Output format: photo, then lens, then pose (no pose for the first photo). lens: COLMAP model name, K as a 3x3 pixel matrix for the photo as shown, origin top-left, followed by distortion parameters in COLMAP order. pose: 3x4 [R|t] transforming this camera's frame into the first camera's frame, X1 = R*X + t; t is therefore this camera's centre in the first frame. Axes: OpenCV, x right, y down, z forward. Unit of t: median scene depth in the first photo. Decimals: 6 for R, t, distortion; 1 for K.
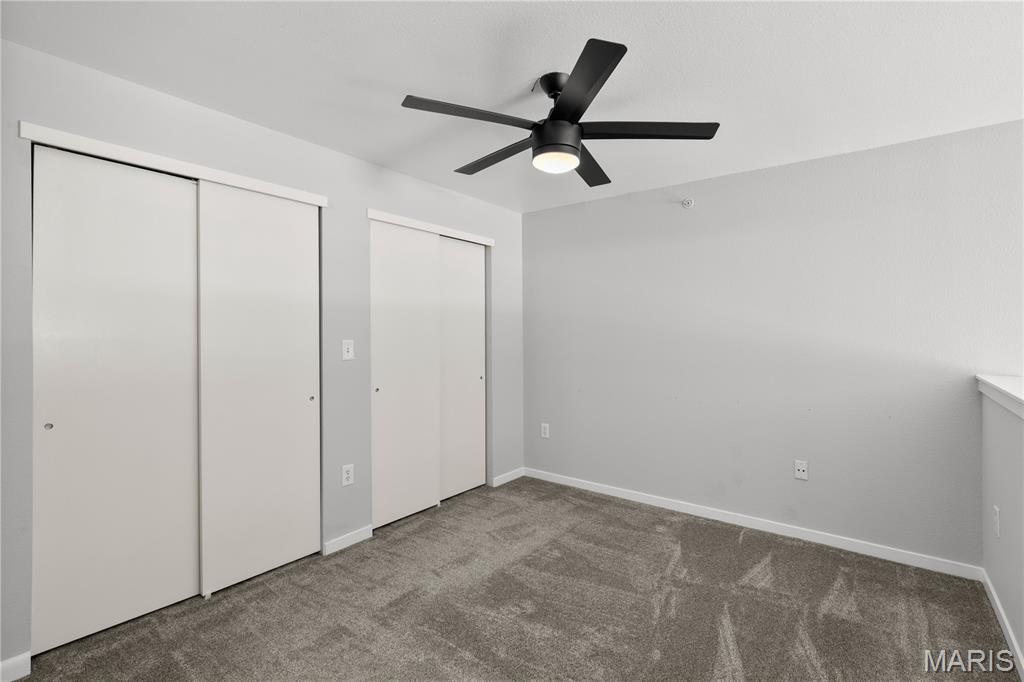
lens RADIAL K [[468.1, 0, 508.2], [0, 468.1, 333.5], [0, 0, 1]] dist [0.012708, 0.000041]
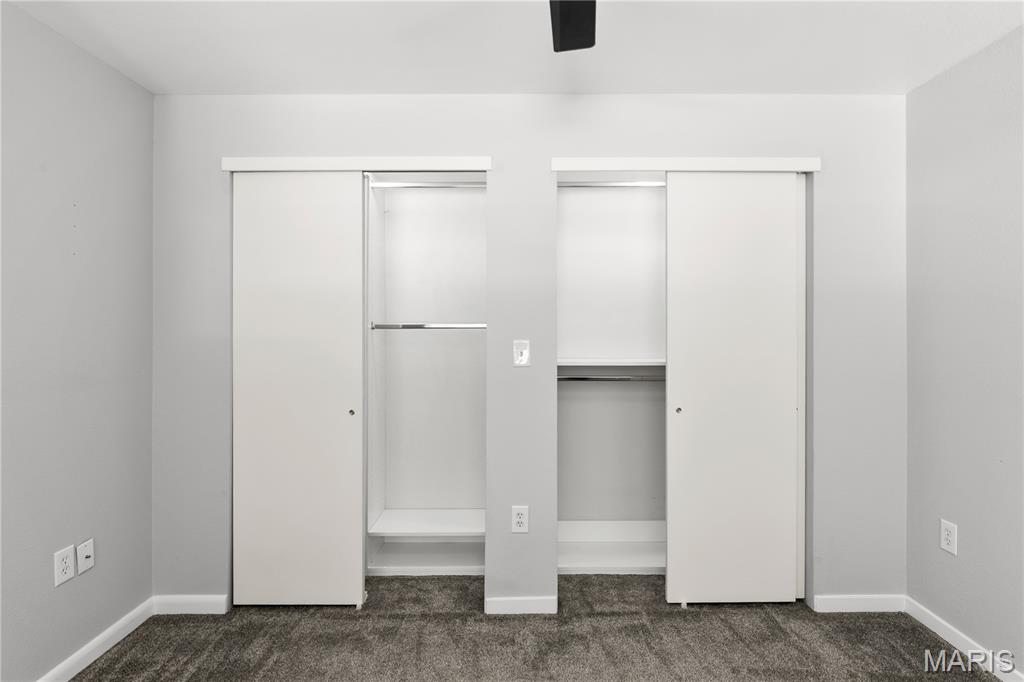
lens RADIAL K [[514.0, 0, 518.4], [0, 514.0, 334.2], [0, 0, 1]] dist [0.001339, -0.000070]
pose [[0.624044, -0.002374, -0.781386, 0.297282], [0.003122, 0.999995, -0.000545, 0.005894], [0.781383, -0.002100, 0.624048, 0.478765]]
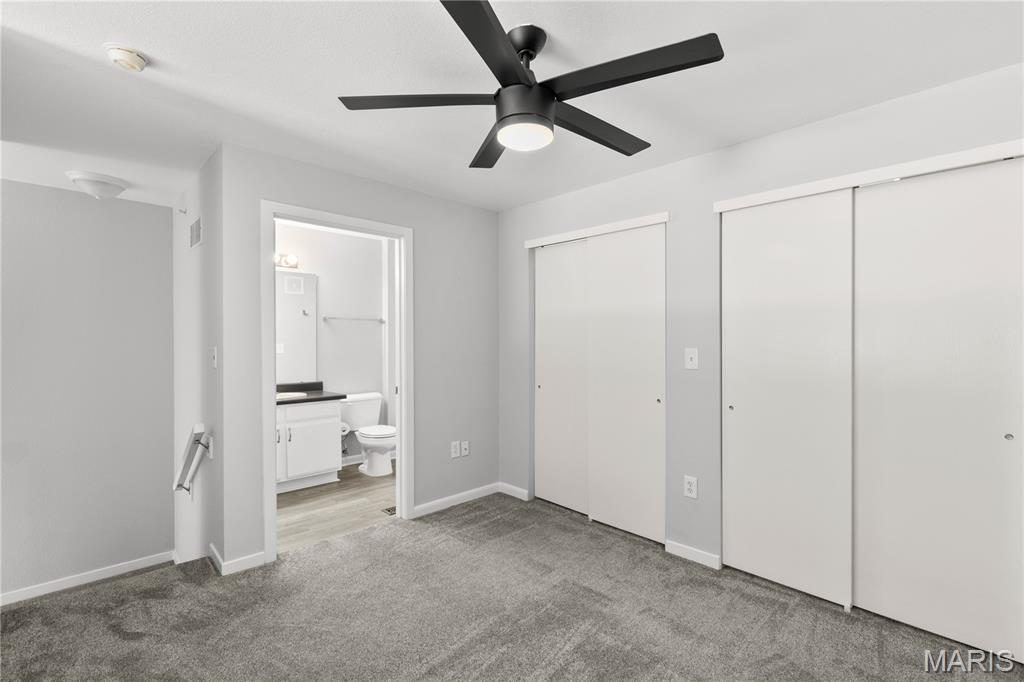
lens RADIAL K [[468.1, 0, 513.3], [0, 468.1, 339.9], [0, 0, 1]] dist [0.012708, 0.000041]
pose [[-0.128487, 0.006701, -0.991689, 0.661324], [-0.000789, 0.999976, 0.006859, -0.009407], [0.991711, 0.001664, -0.128479, 0.750727]]
